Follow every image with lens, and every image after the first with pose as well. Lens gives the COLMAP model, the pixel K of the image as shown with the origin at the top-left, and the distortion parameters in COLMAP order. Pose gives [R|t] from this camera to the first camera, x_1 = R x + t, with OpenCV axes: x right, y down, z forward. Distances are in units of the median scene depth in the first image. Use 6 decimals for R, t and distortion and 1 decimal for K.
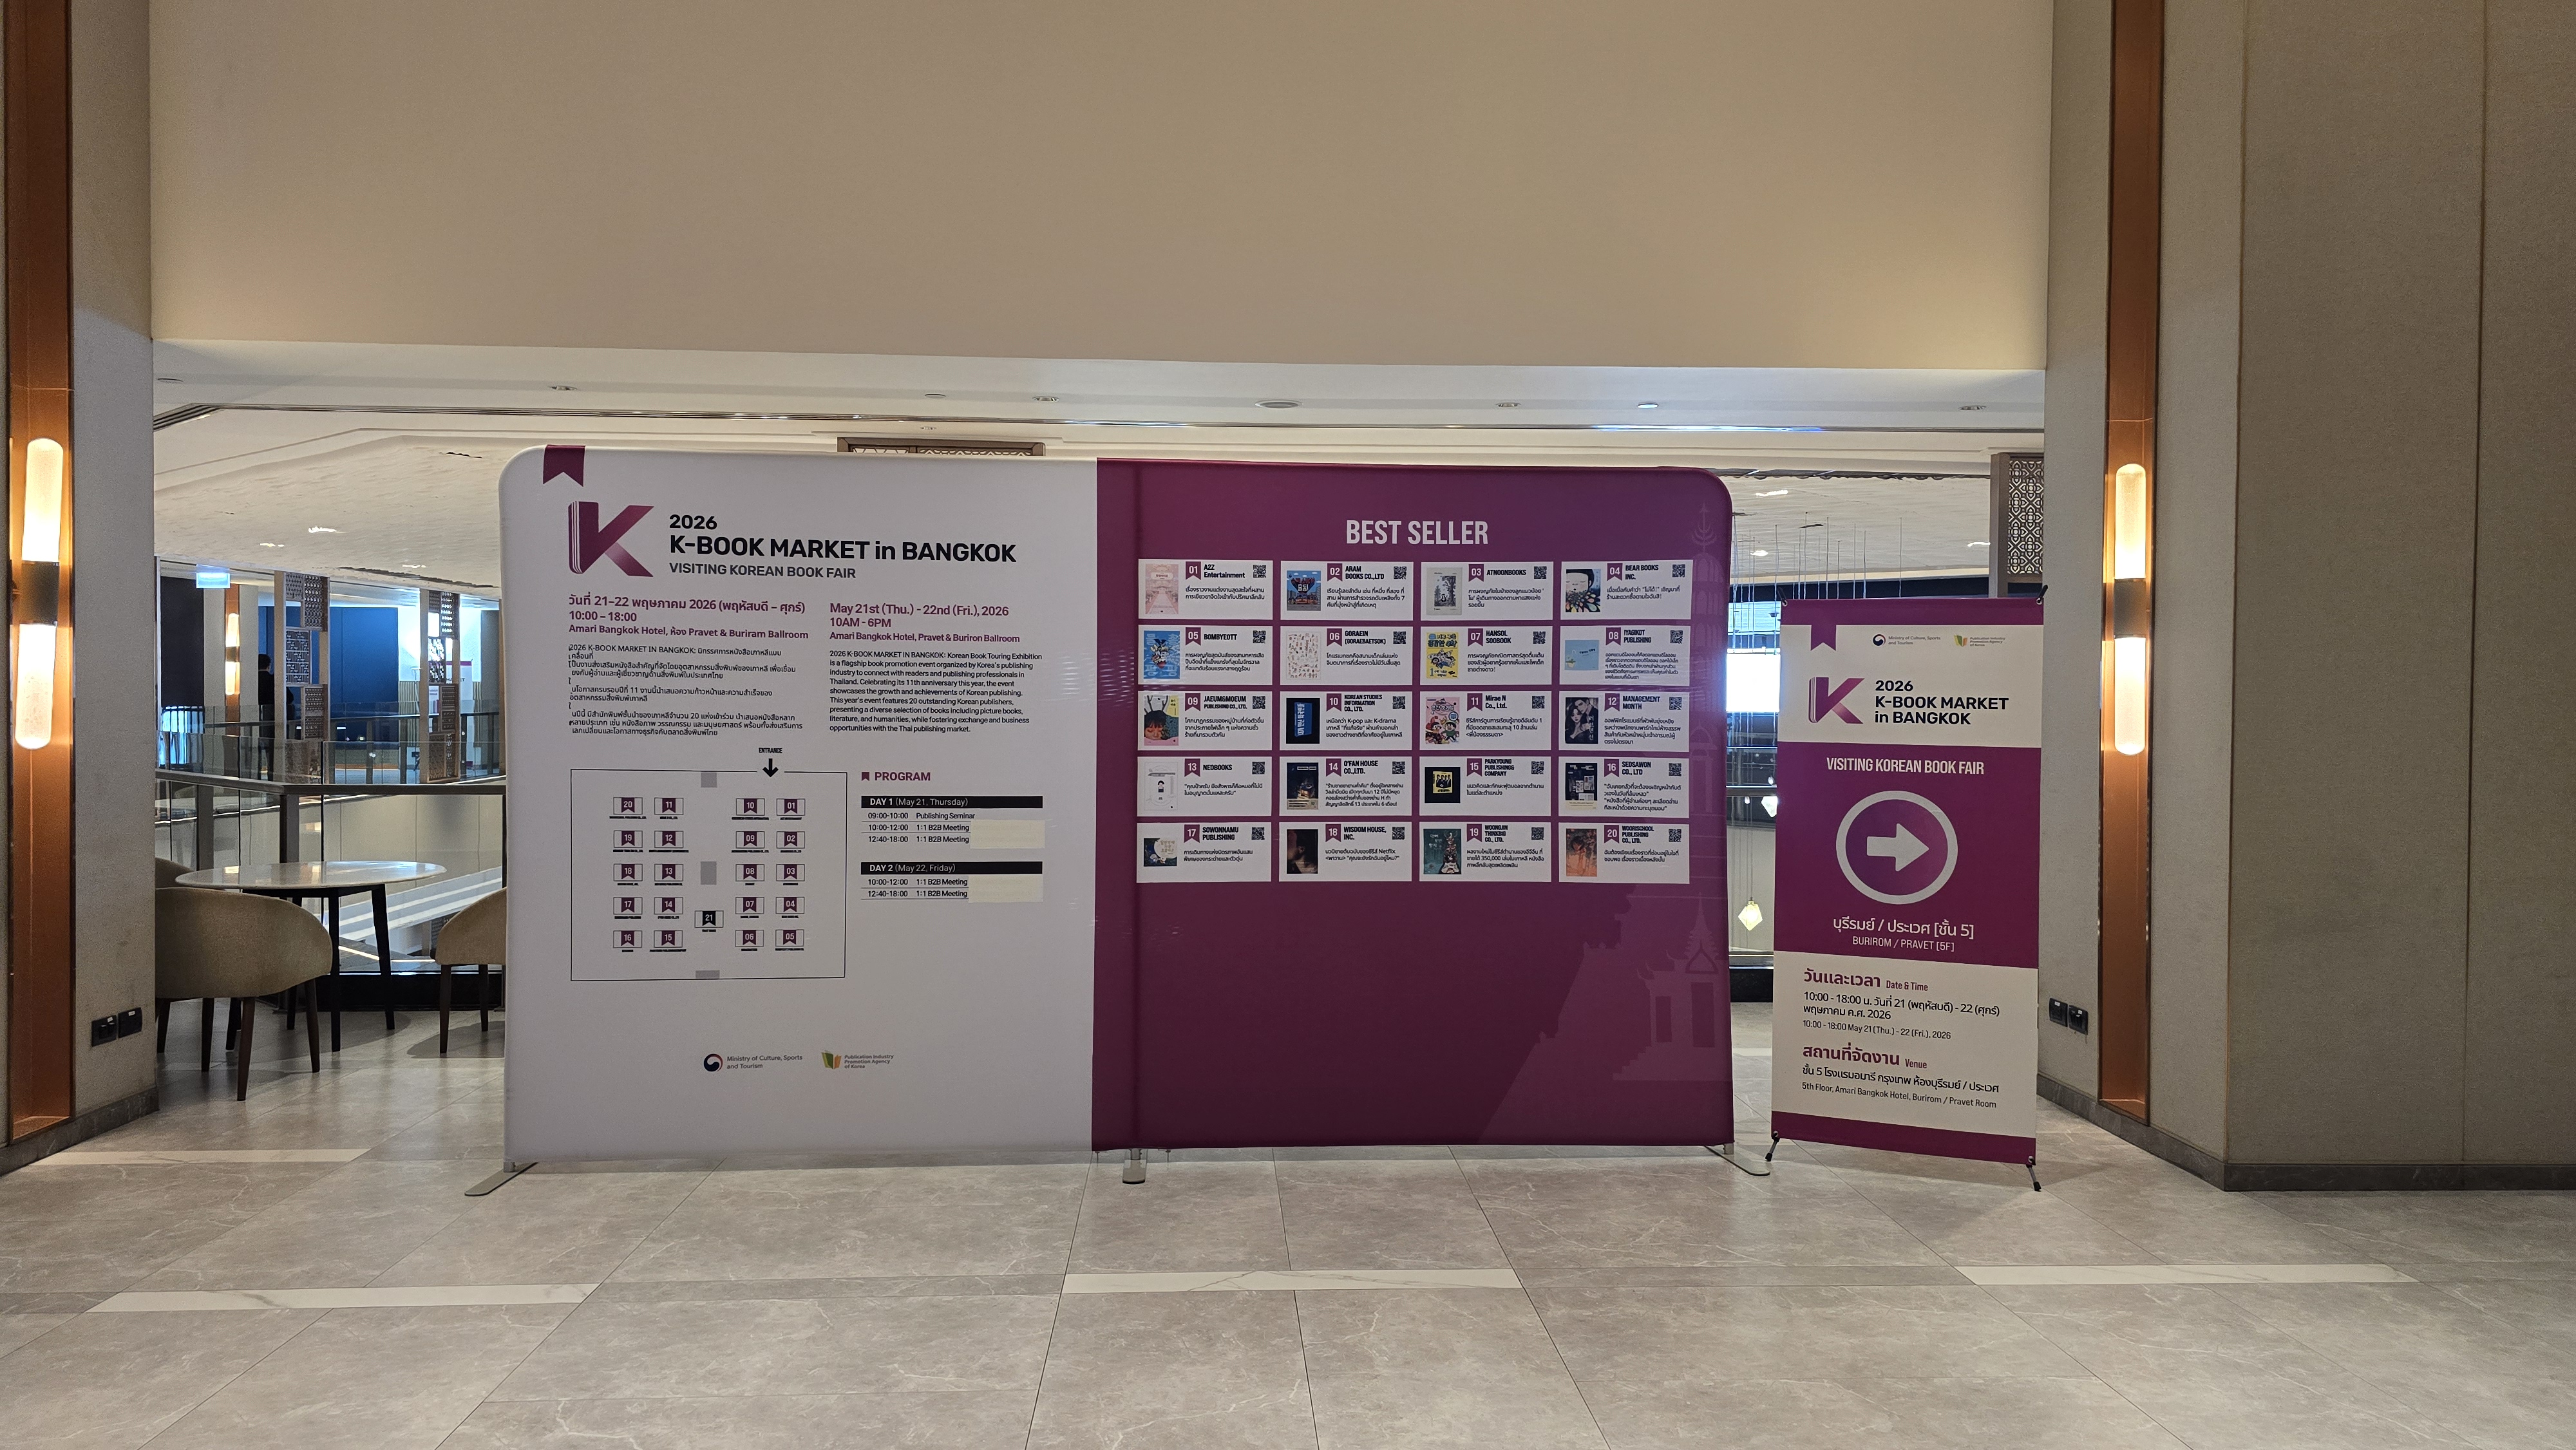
lens RADIAL K [[1732.2, 0, 1288.0], [0, 1732.2, 725.0], [0, 0, 1]] dist [0.044144, -0.000072]
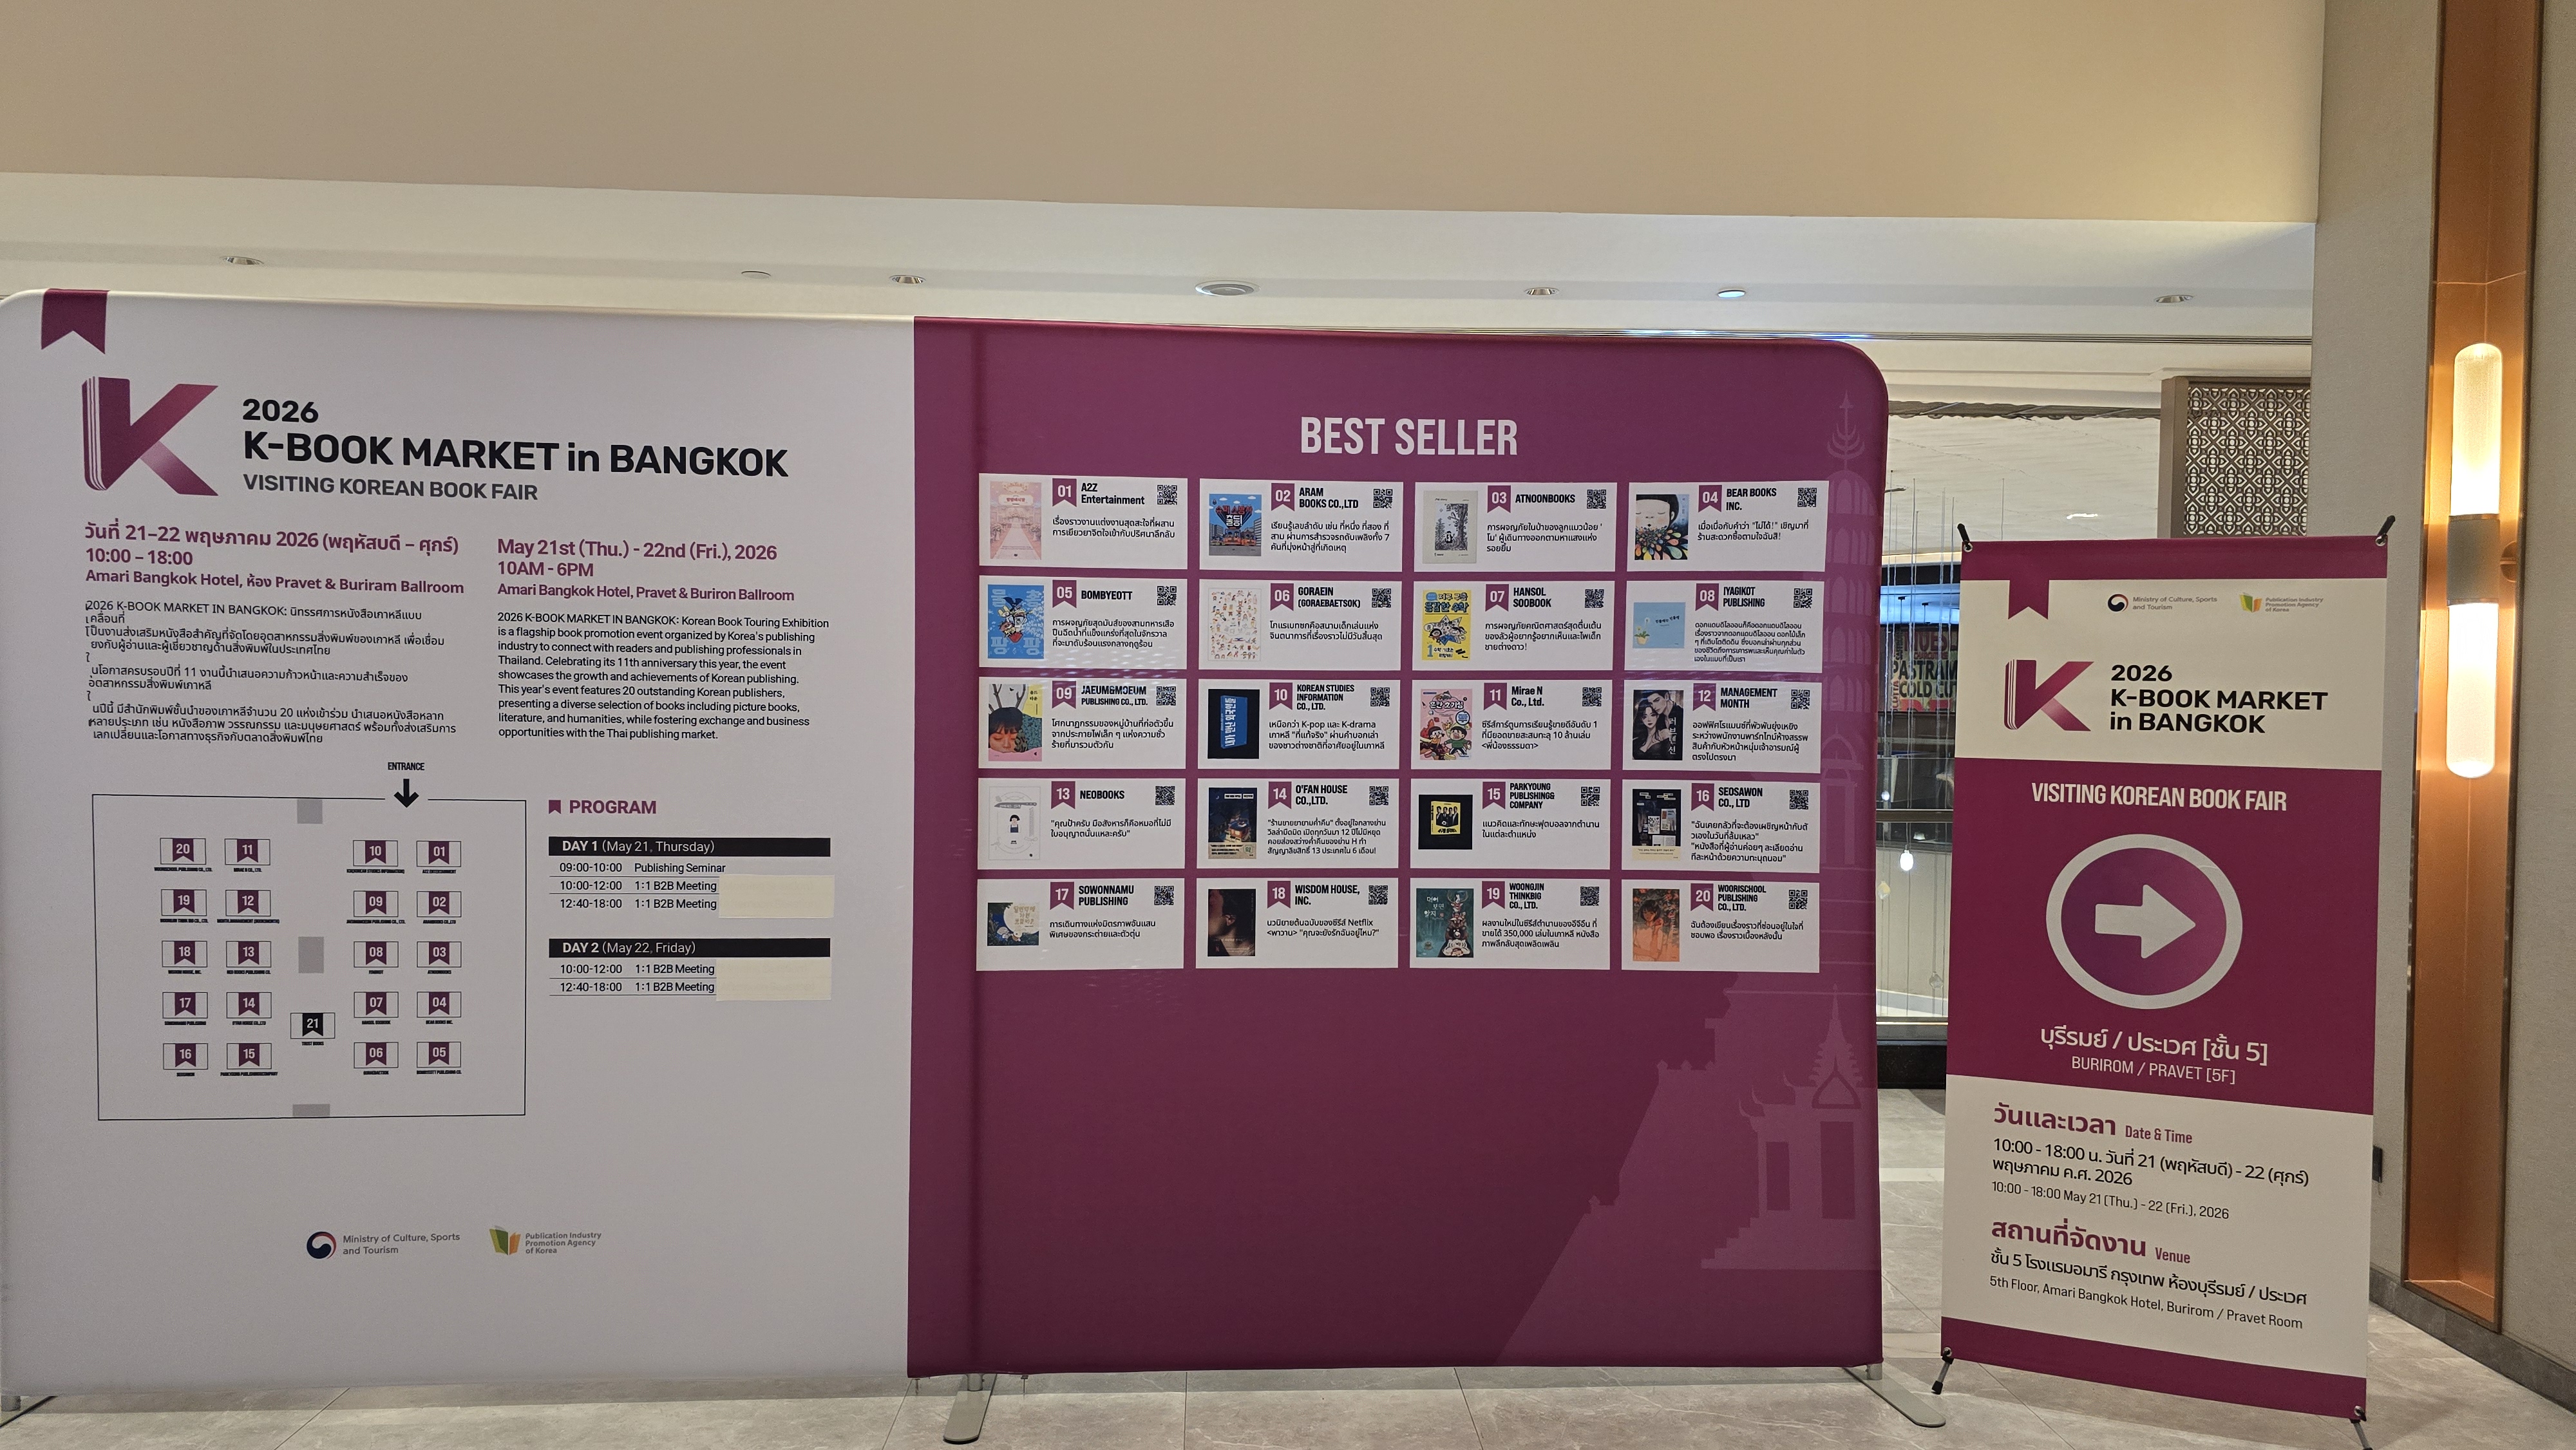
lens RADIAL K [[1715.1, 0, 1283.1], [0, 1715.1, 763.0], [0, 0, 1]] dist [0.027015, -0.001448]
pose [[0.999904, 0.004051, -0.013265, 0.036412], [-0.003765, 0.999761, 0.021543, -0.001660], [0.013350, -0.021491, 0.999680, 0.352347]]
